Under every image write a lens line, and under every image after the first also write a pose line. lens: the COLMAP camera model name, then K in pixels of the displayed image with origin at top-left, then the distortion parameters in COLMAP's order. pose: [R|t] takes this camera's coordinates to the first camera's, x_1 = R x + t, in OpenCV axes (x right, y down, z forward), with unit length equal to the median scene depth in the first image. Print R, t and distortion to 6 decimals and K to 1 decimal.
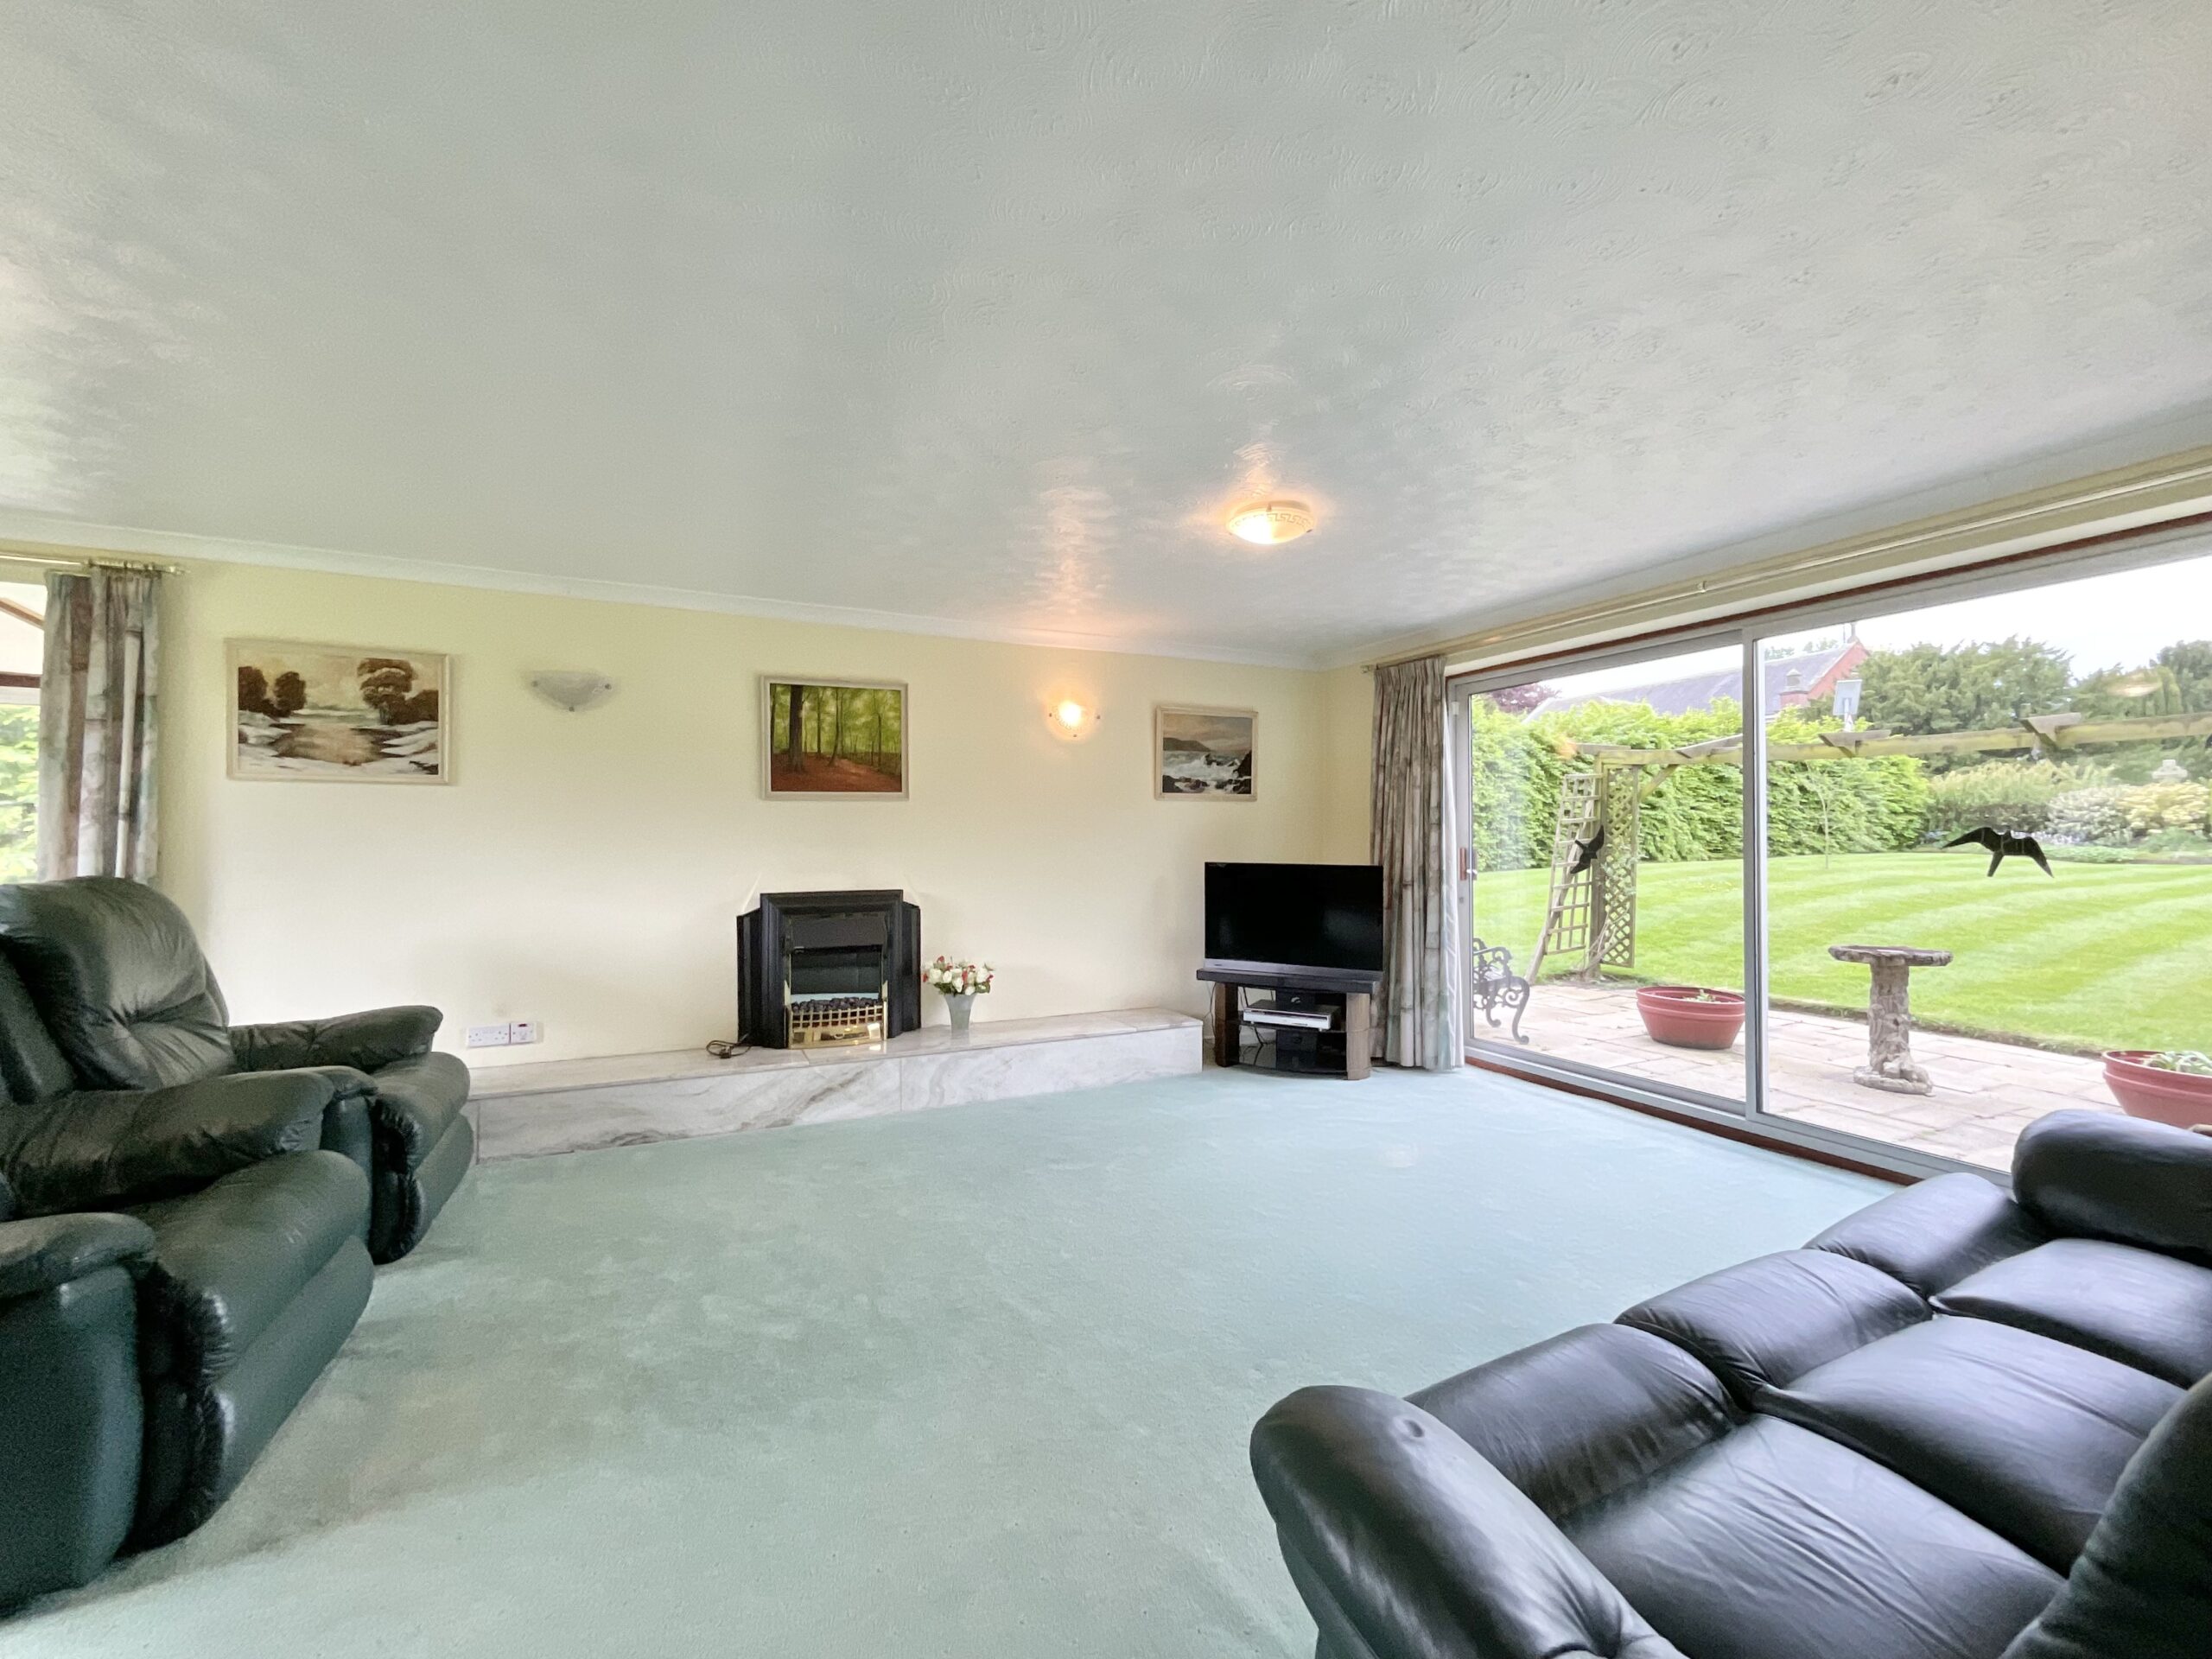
lens RADIAL K [[904.3, 0, 1106.0], [0, 904.3, 829.5], [0, 0, 1]] dist [-0.001100, 0.005701]
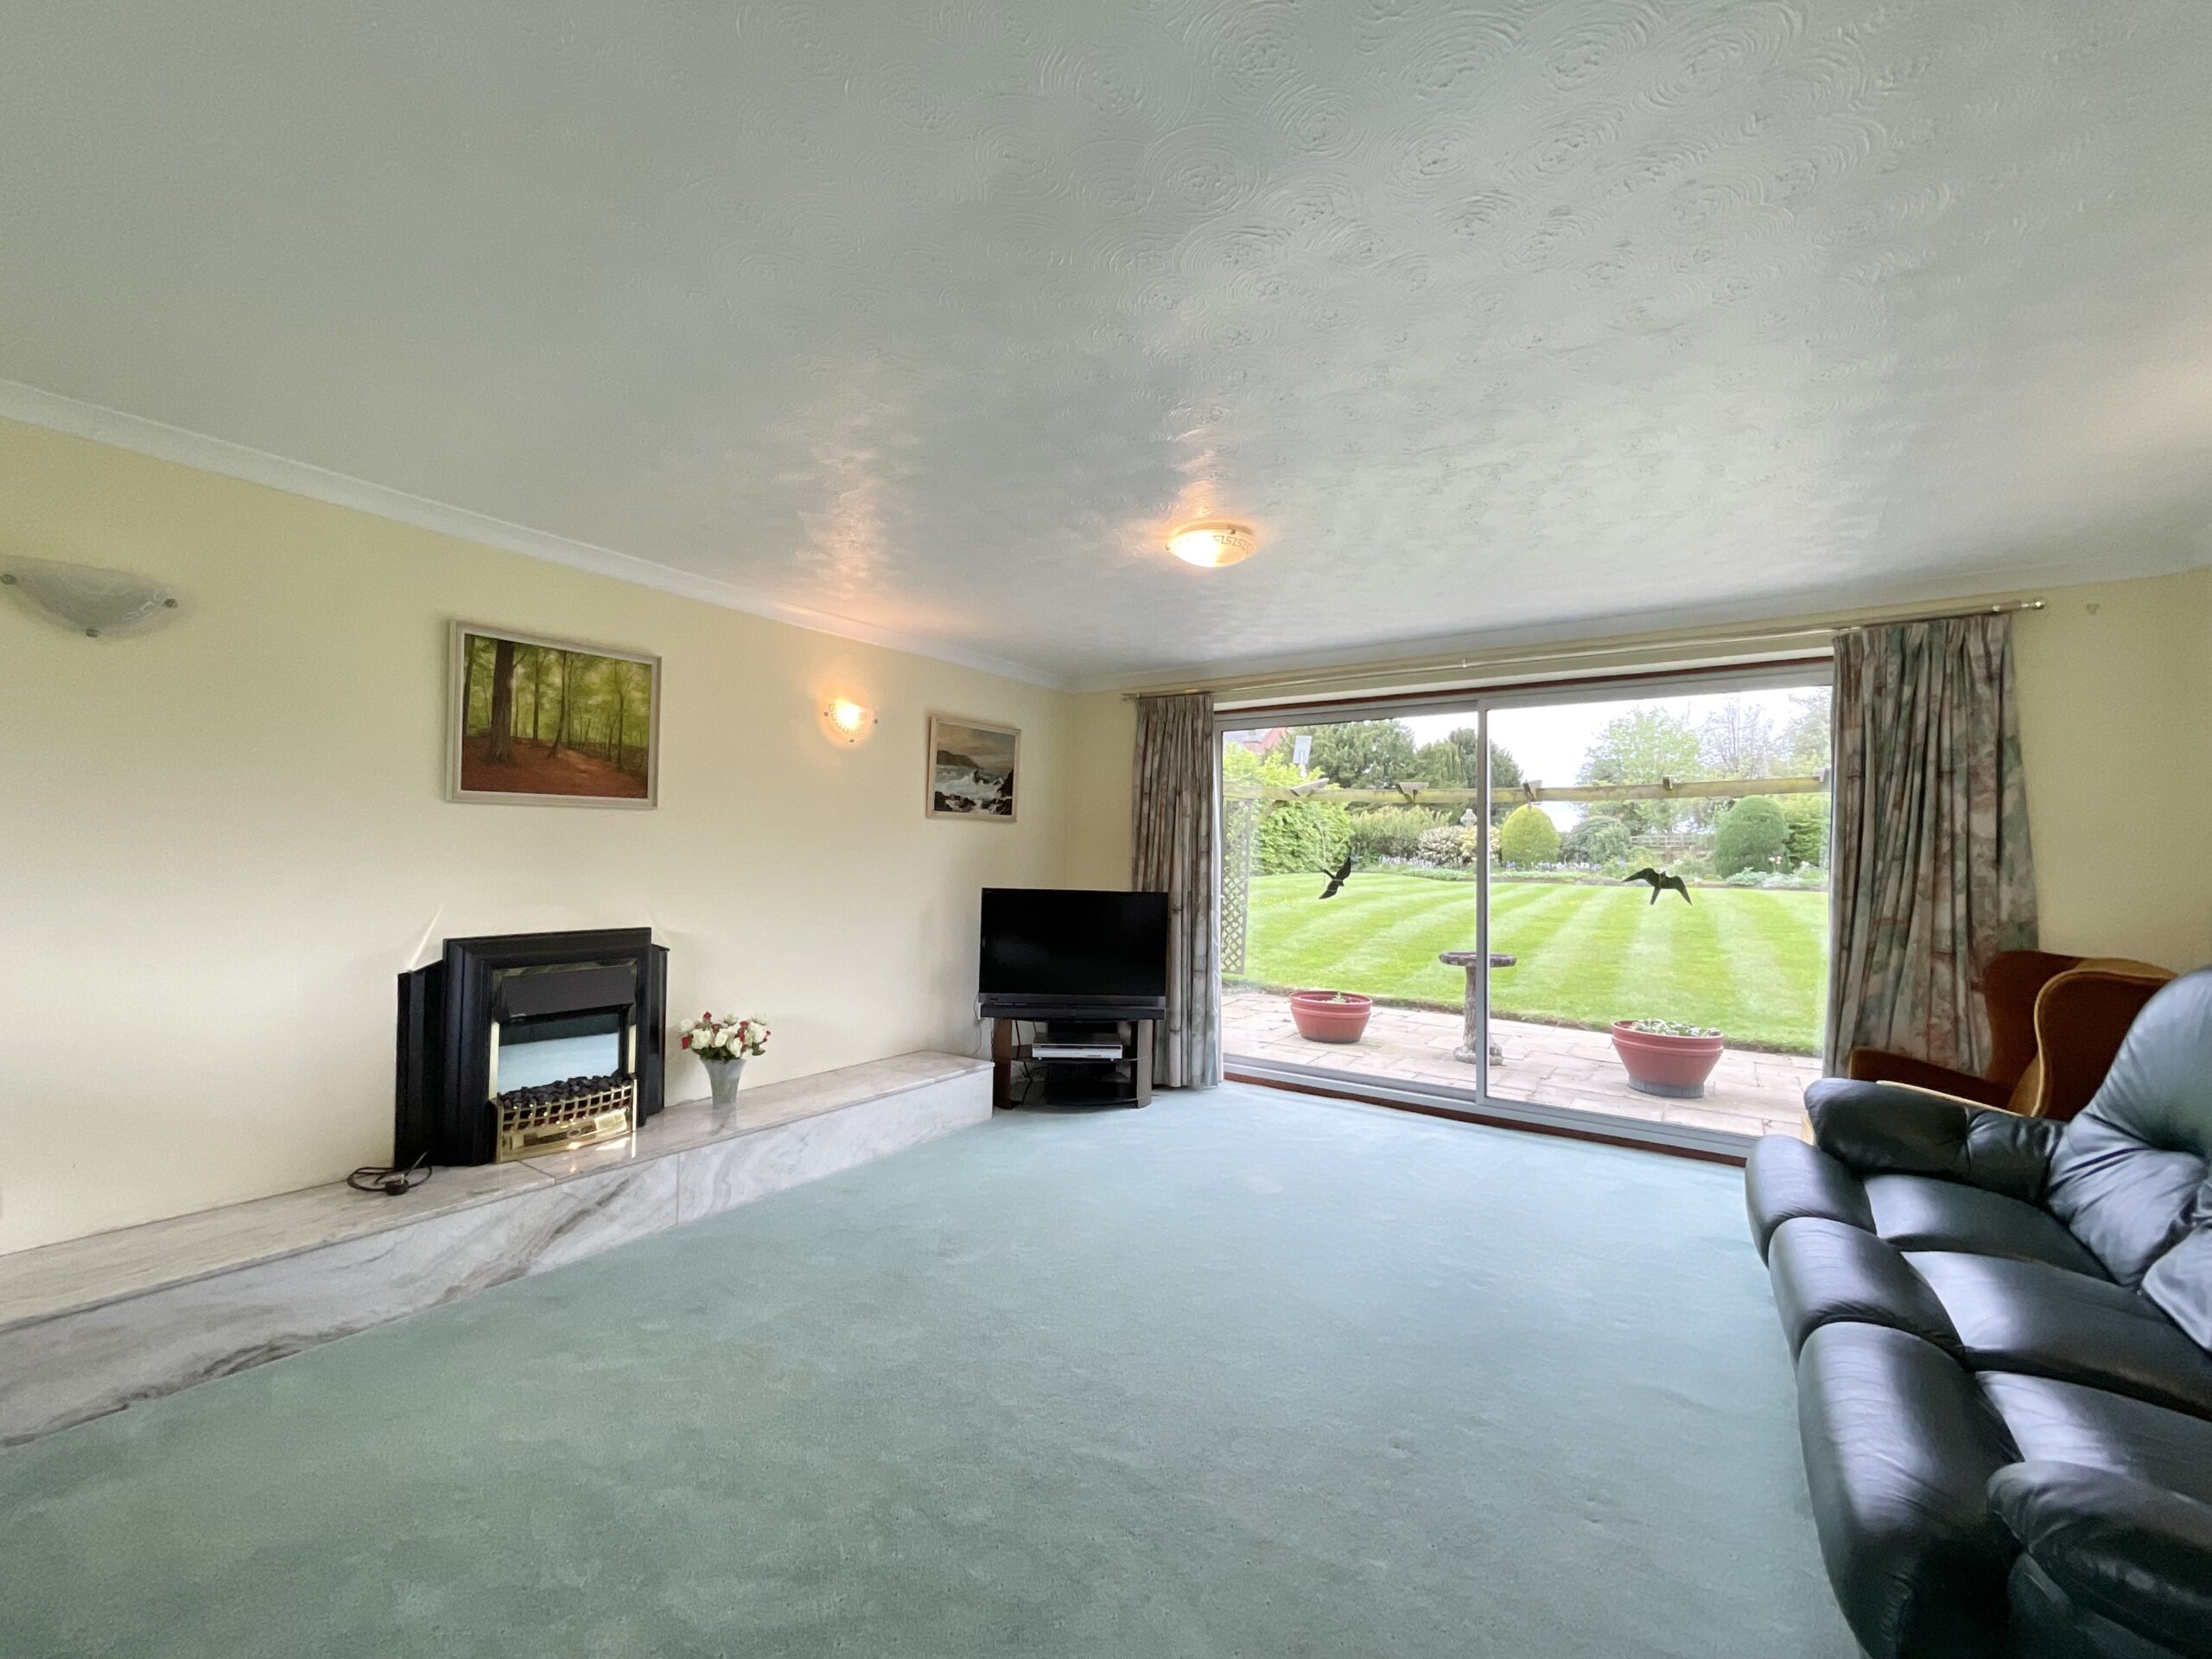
lens RADIAL K [[904.3, 0, 1106.0], [0, 904.3, 829.5], [0, 0, 1]] dist [-0.001100, 0.005701]
pose [[0.870866, 0.030197, 0.490592, -0.263112], [-0.023451, 0.999527, -0.019895, -0.009166], [-0.490961, 0.005820, 0.871162, 0.148437]]
